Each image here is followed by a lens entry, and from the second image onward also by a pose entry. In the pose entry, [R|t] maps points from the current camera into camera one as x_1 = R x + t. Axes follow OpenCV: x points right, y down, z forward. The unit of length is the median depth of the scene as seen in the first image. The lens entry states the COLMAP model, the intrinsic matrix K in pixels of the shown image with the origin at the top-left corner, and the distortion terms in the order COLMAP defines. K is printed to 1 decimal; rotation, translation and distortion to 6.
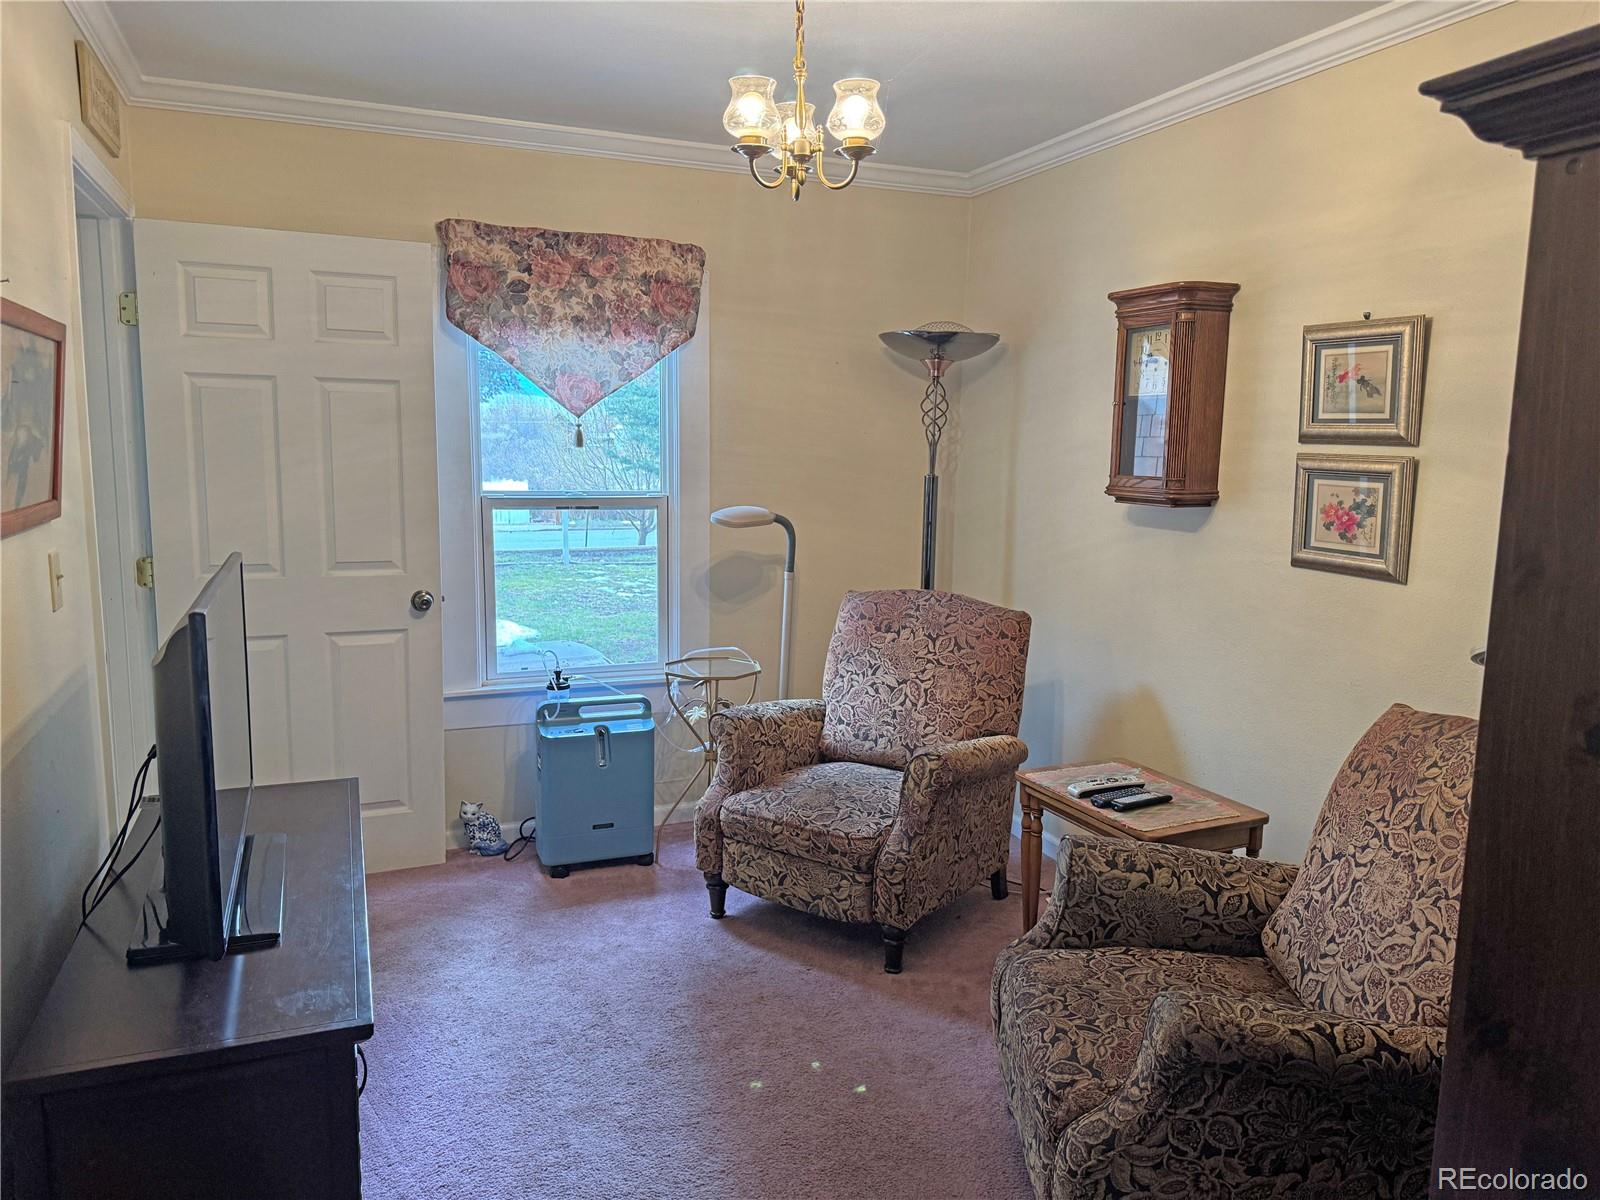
lens RADIAL K [[1134.7, 0, 794.3], [0, 1134.7, 593.8], [0, 0, 1]] dist [0.017401, -0.023932]
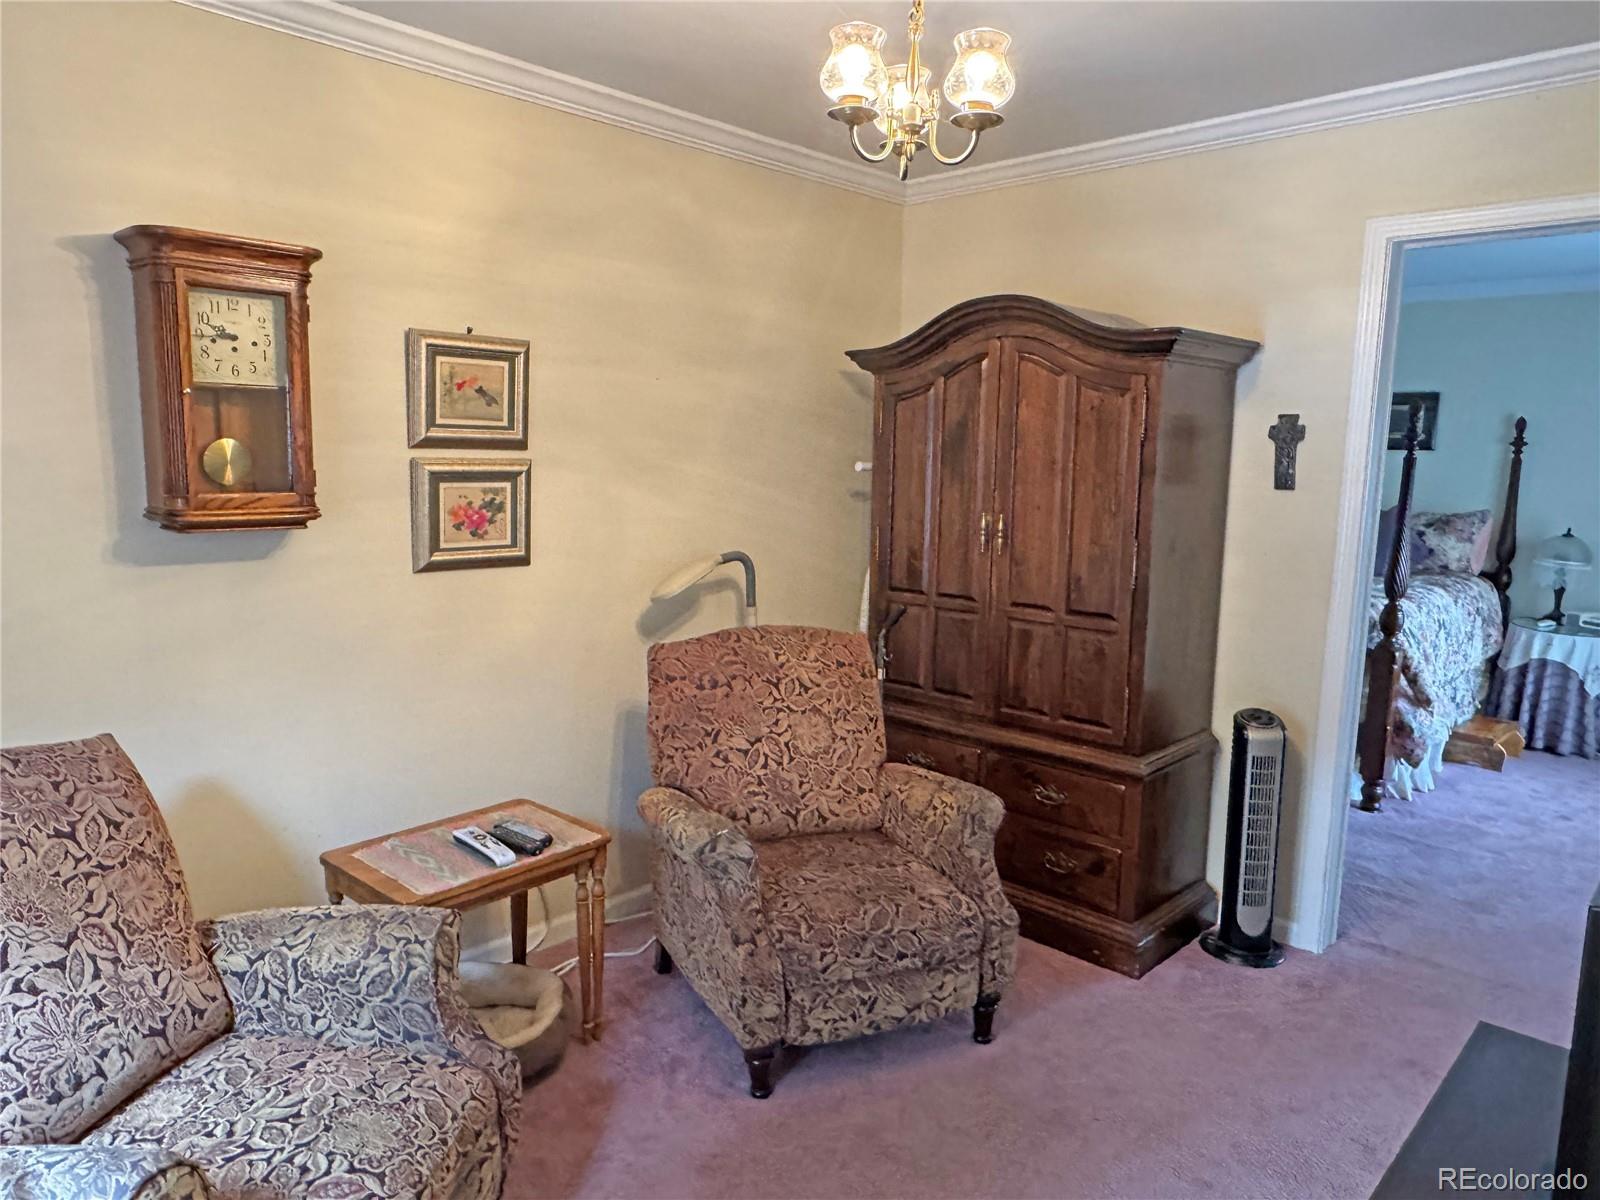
lens RADIAL K [[1060.4, 0, 794.9], [0, 1060.4, 590.4], [0, 0, 1]] dist [0.000558, 0.002778]
pose [[-0.415503, -0.139421, 0.898843, -0.548634], [0.105582, 0.974110, 0.199903, -0.165111], [-0.903443, 0.177962, -0.390025, 1.112371]]
